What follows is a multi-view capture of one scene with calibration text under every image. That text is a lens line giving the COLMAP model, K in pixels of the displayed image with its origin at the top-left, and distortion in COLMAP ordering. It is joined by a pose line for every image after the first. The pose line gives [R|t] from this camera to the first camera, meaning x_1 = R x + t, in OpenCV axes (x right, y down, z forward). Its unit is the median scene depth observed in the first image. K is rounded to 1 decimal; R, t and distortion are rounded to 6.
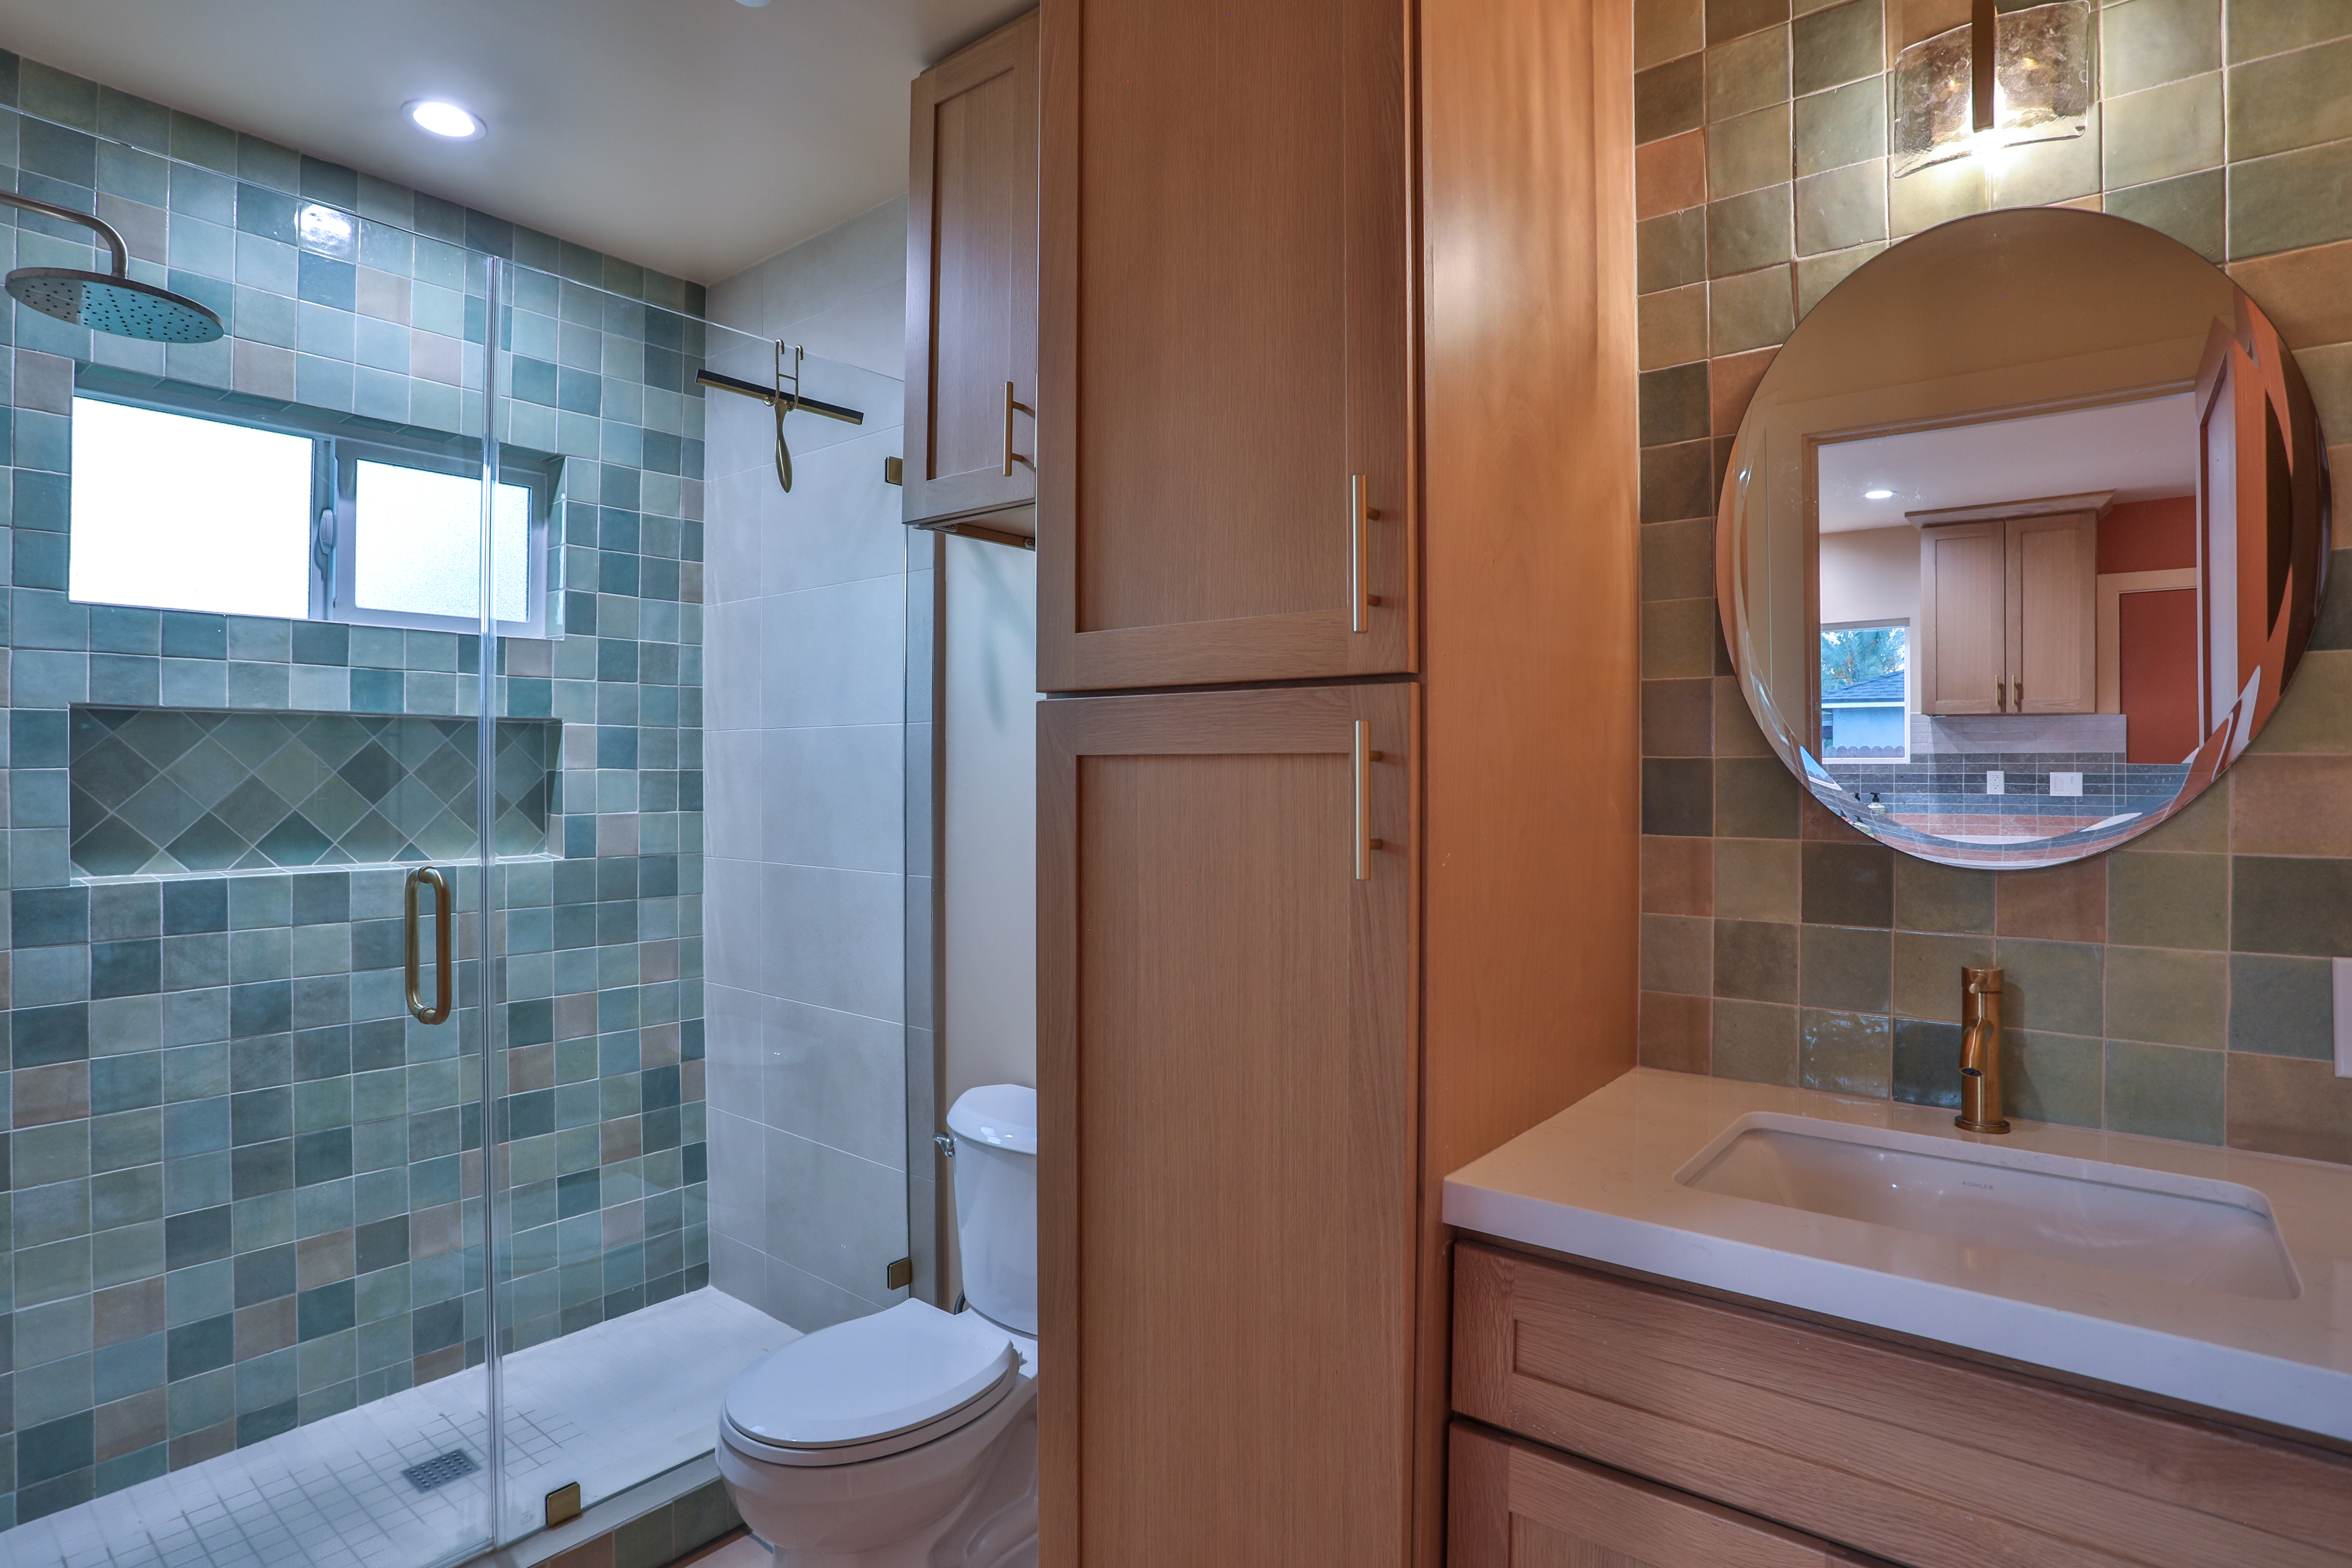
lens RADIAL K [[1213.0, 0, 1160.3], [0, 1213.0, 771.3], [0, 0, 1]] dist [-0.073213, 0.027651]
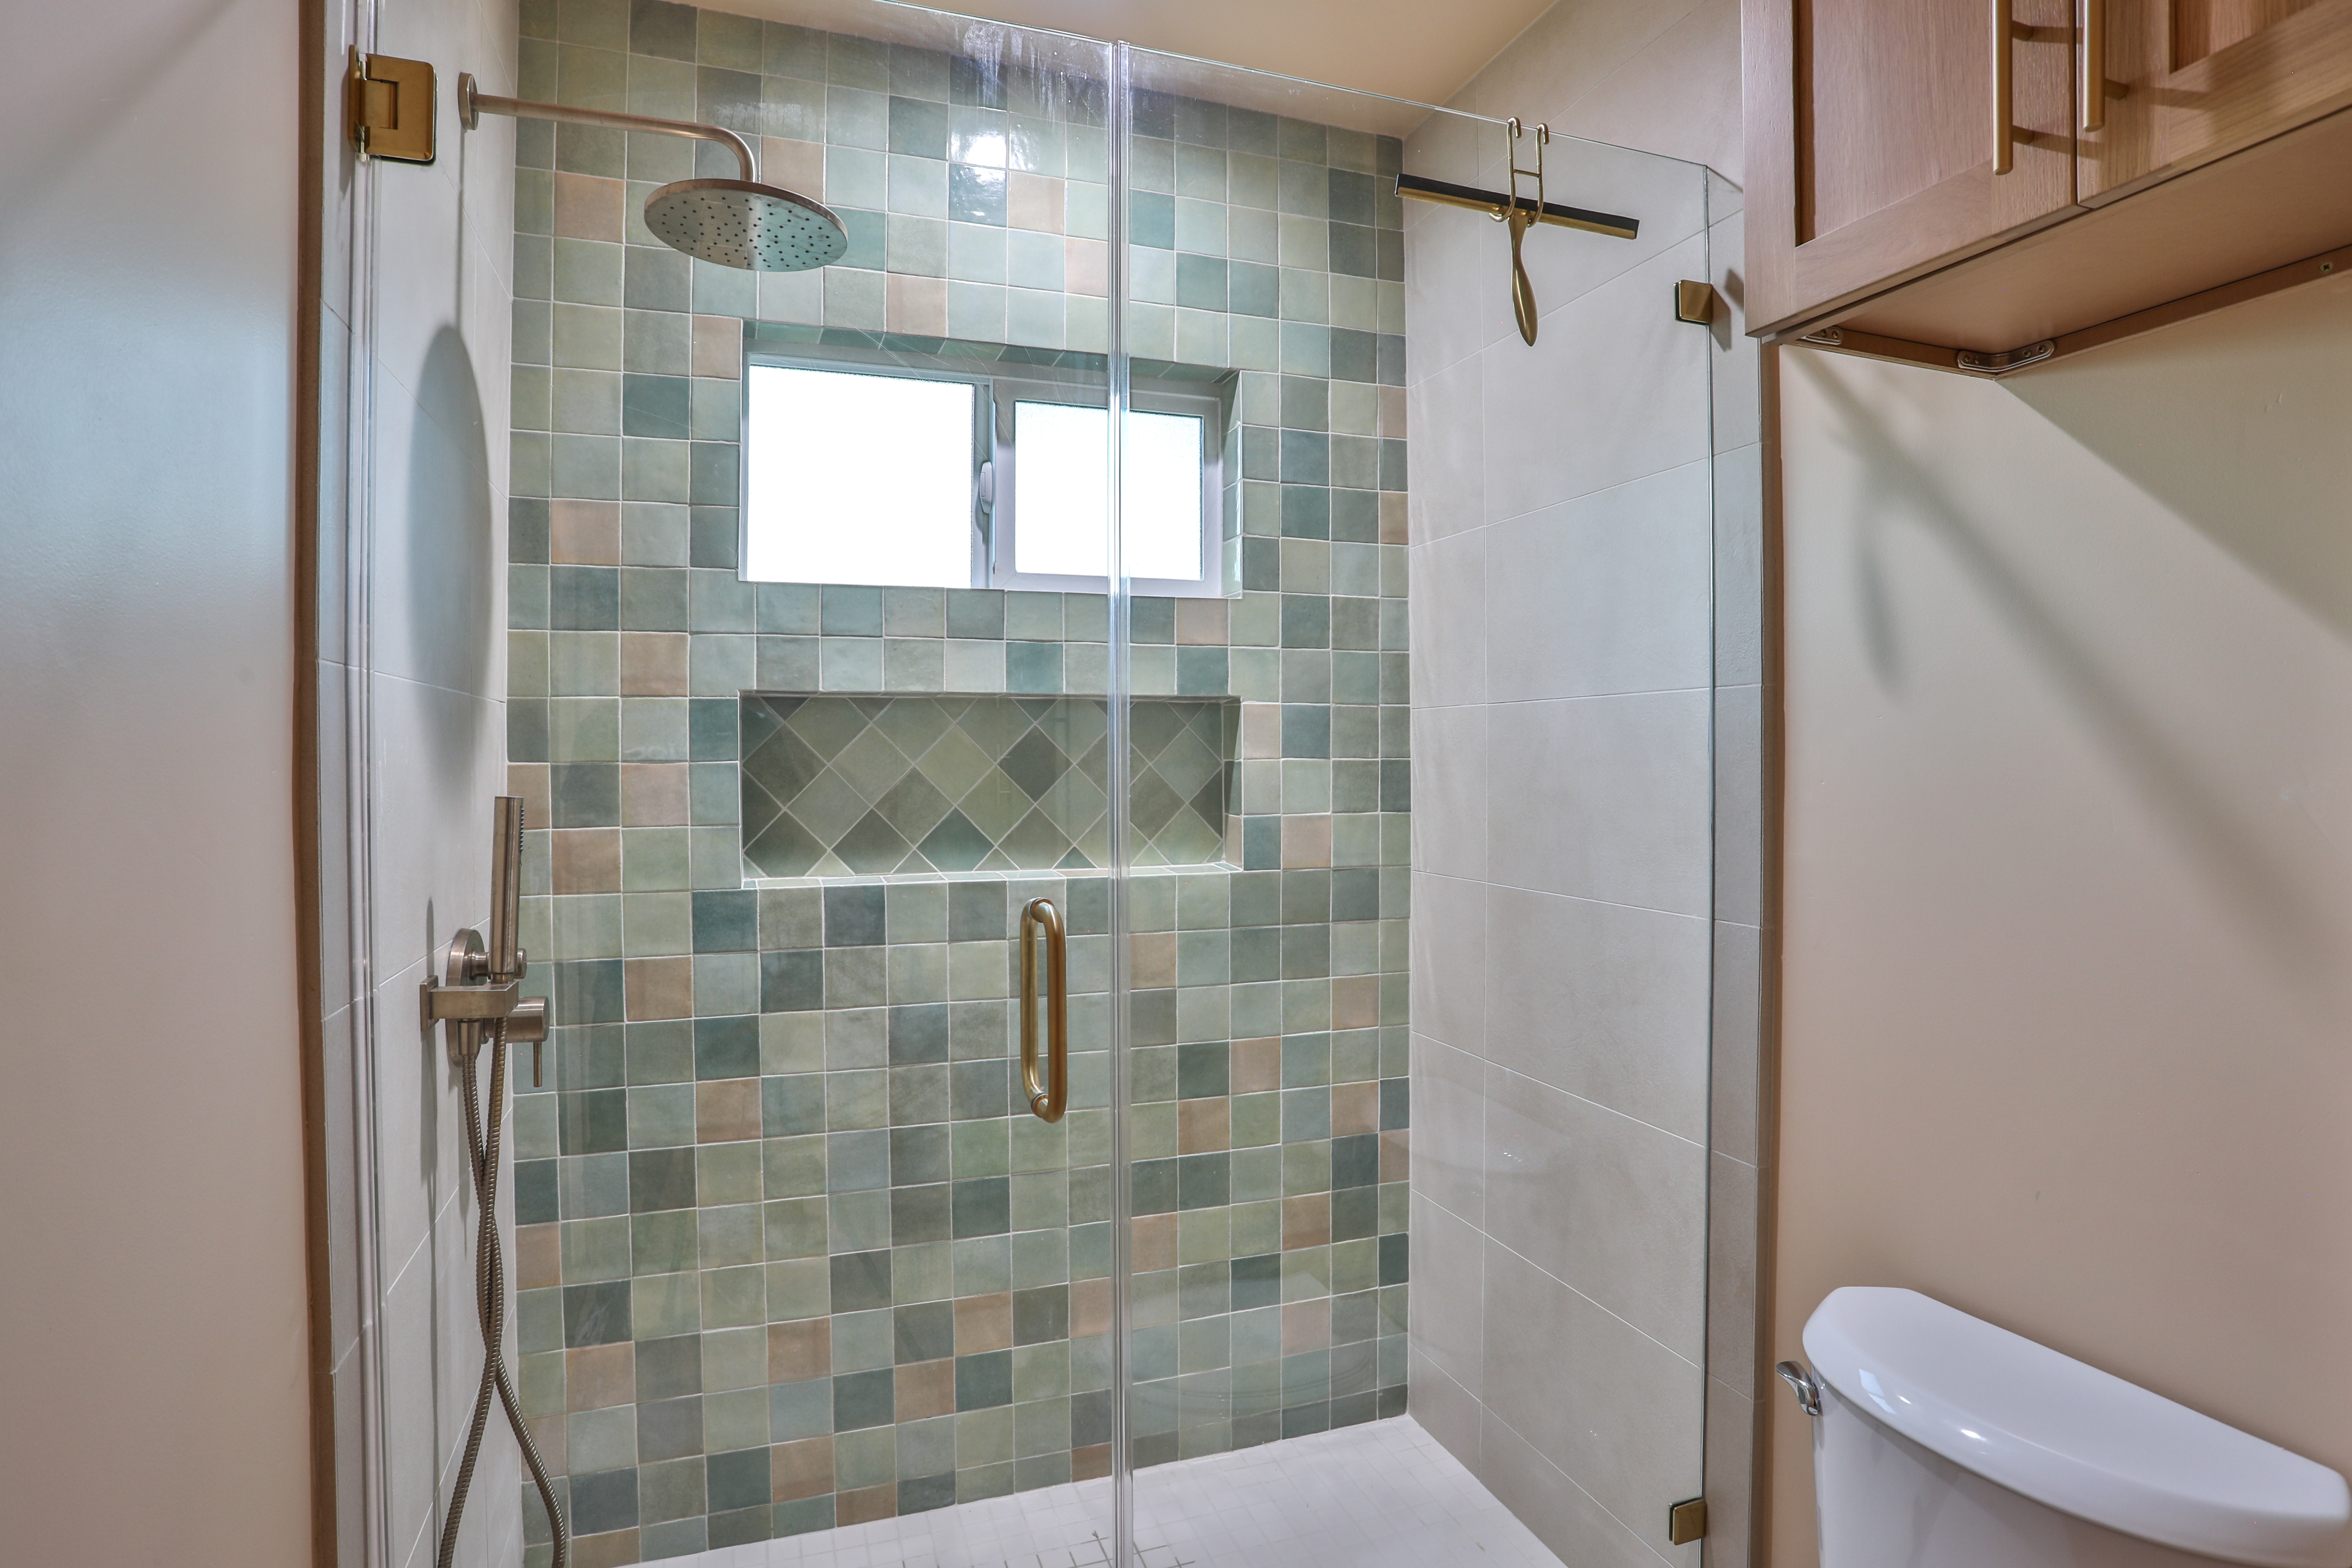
lens RADIAL K [[1213.0, 0, 1164.8], [0, 1213.0, 776.5], [0, 0, 1]] dist [-0.073213, 0.027651]
pose [[0.850293, 0.004270, -0.526292, -0.127887], [0.004378, 0.999875, 0.015185, -0.002937], [0.526291, -0.015216, 0.850168, 0.309645]]
